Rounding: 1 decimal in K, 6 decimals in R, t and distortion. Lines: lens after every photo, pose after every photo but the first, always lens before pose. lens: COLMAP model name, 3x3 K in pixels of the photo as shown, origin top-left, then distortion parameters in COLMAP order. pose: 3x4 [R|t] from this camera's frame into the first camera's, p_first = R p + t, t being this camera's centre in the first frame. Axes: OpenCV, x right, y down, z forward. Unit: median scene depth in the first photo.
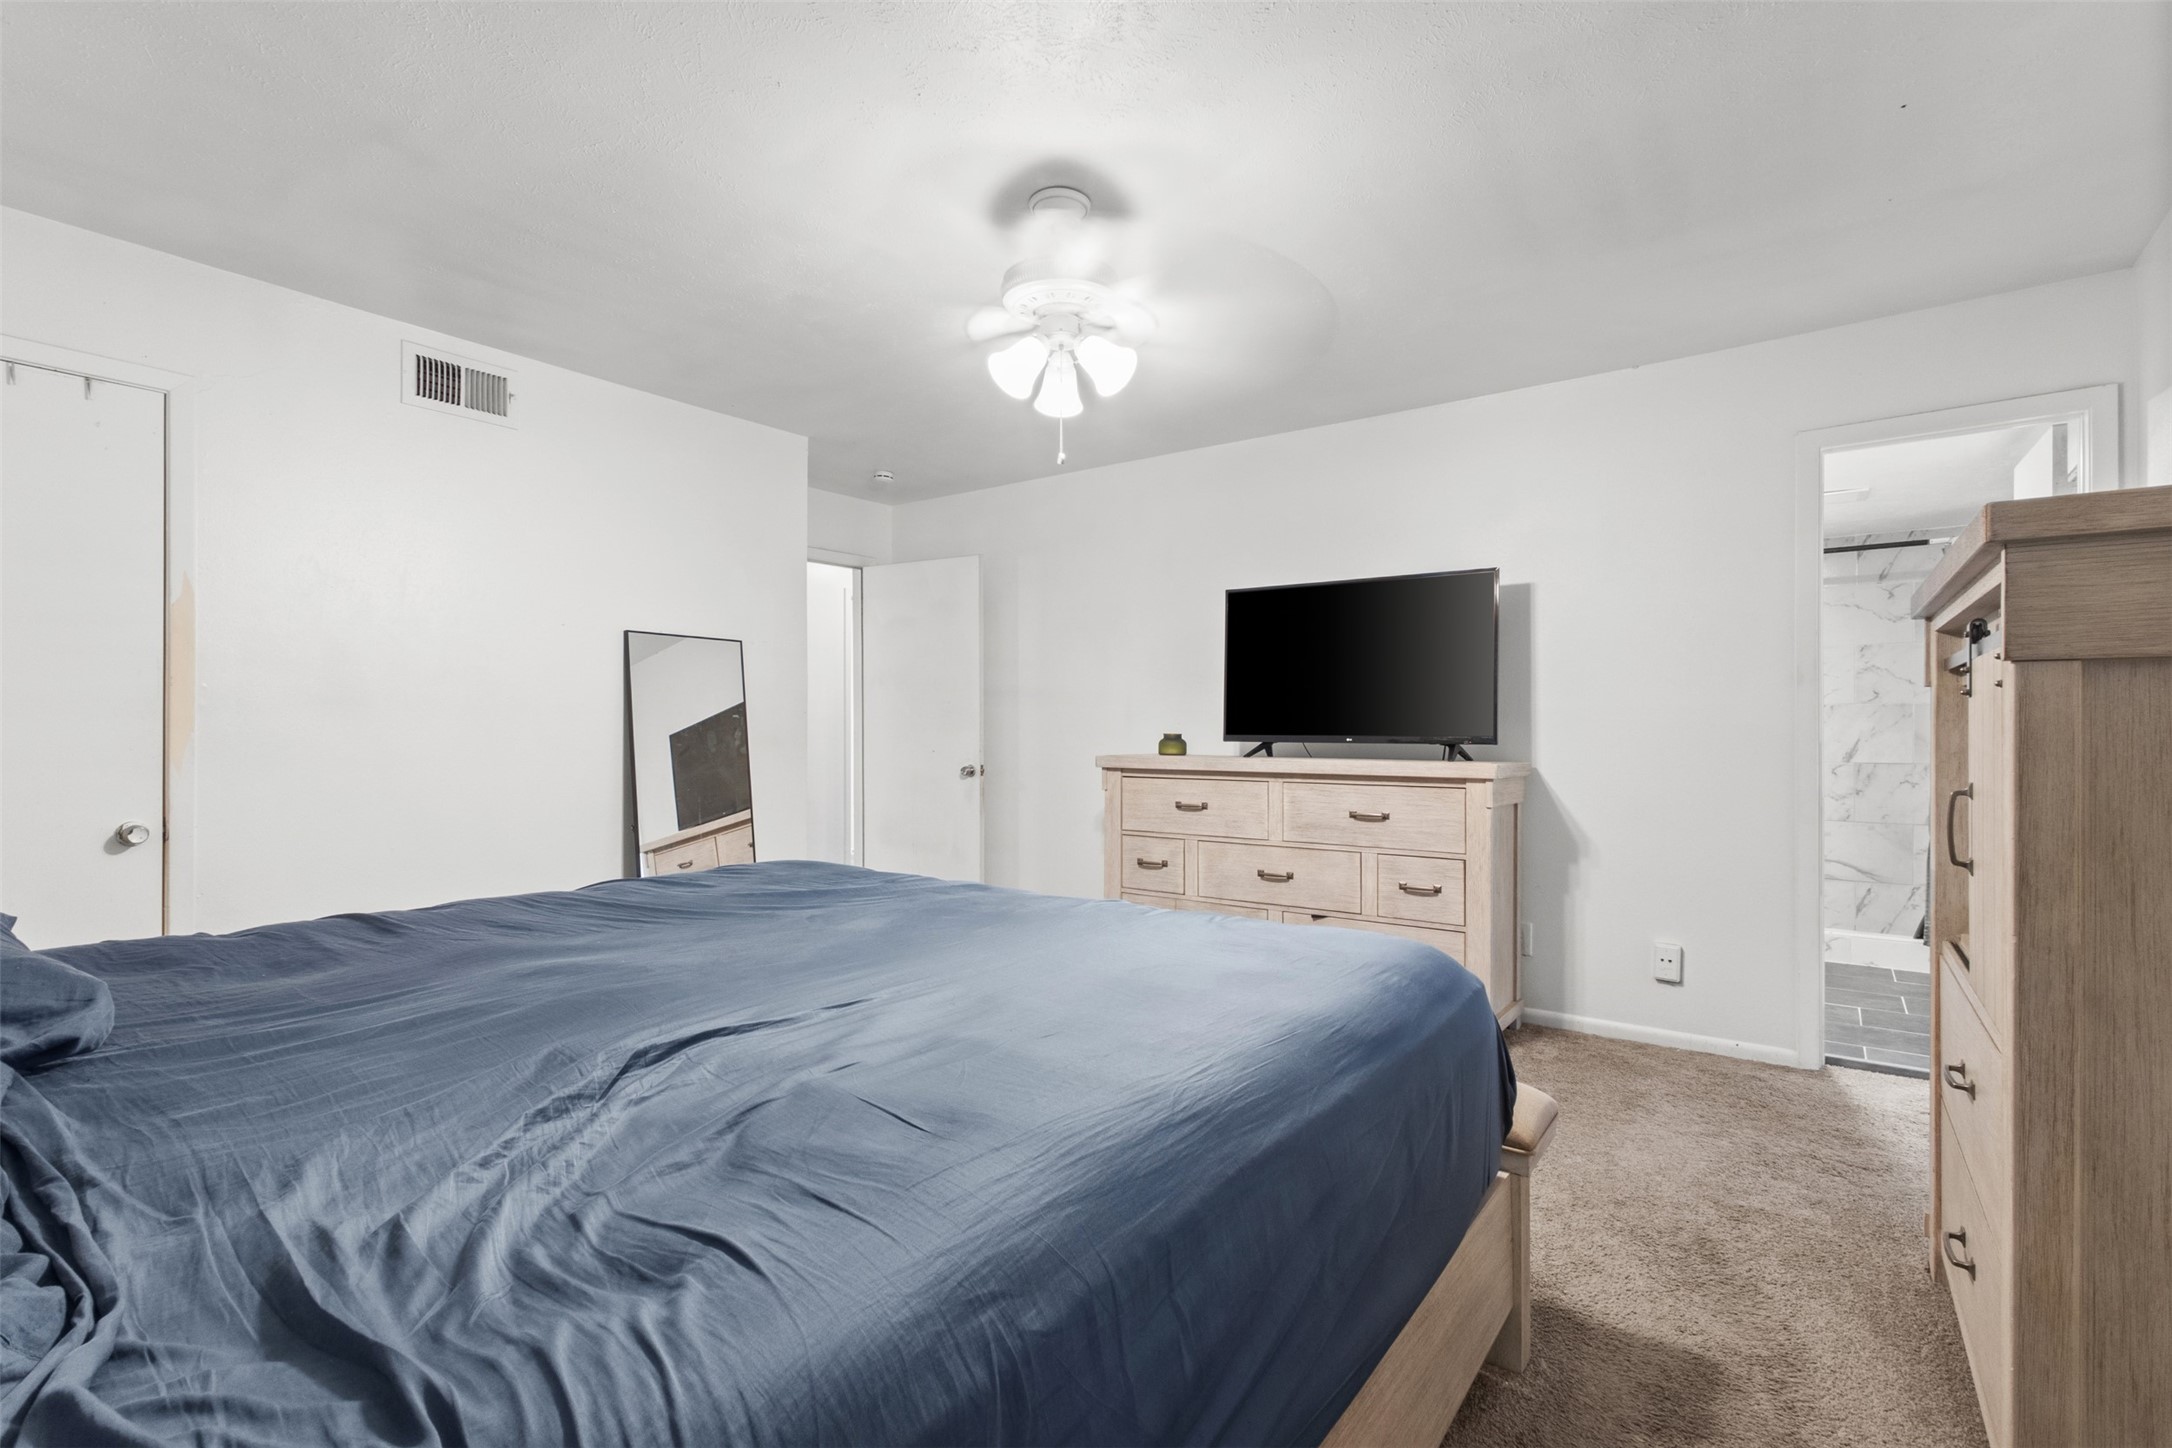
lens RADIAL K [[985.4, 0, 1082.1], [0, 985.4, 725.0], [0, 0, 1]] dist [-0.001302, -0.000109]
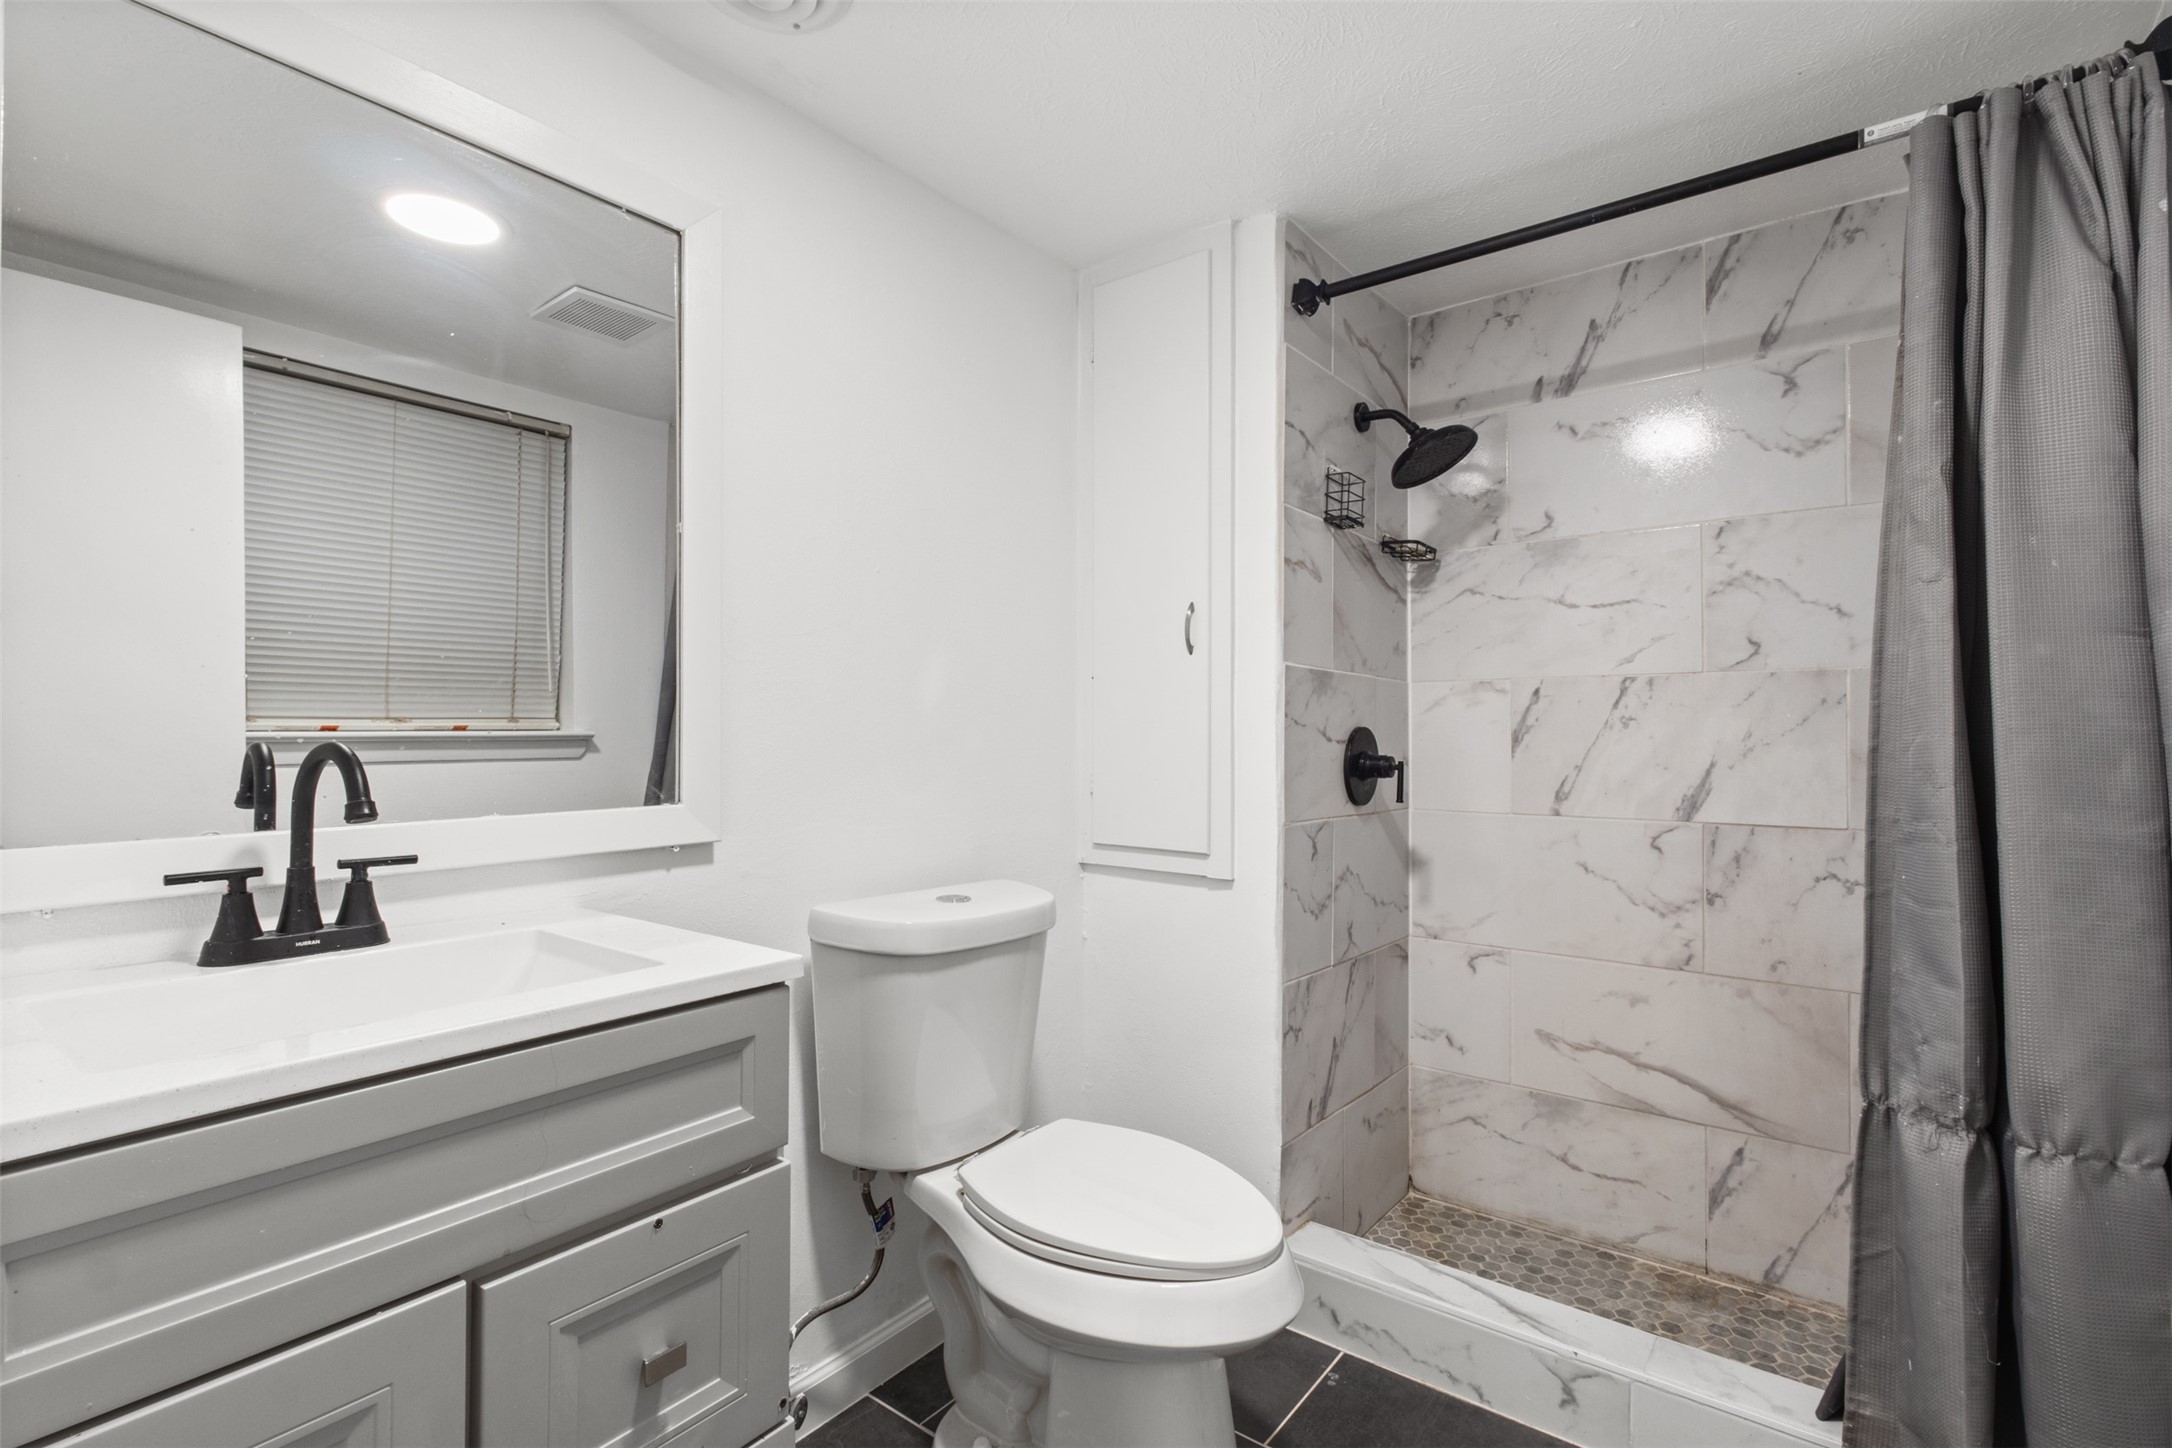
lens RADIAL K [[985.4, 0, 1082.1], [0, 985.4, 725.0], [0, 0, 1]] dist [-0.001302, -0.000109]
pose [[0.999687, -0.002653, -0.024864, 0.551715], [0.002595, 0.999994, -0.002401, -0.000260], [0.024870, 0.002336, 0.999688, 0.606884]]
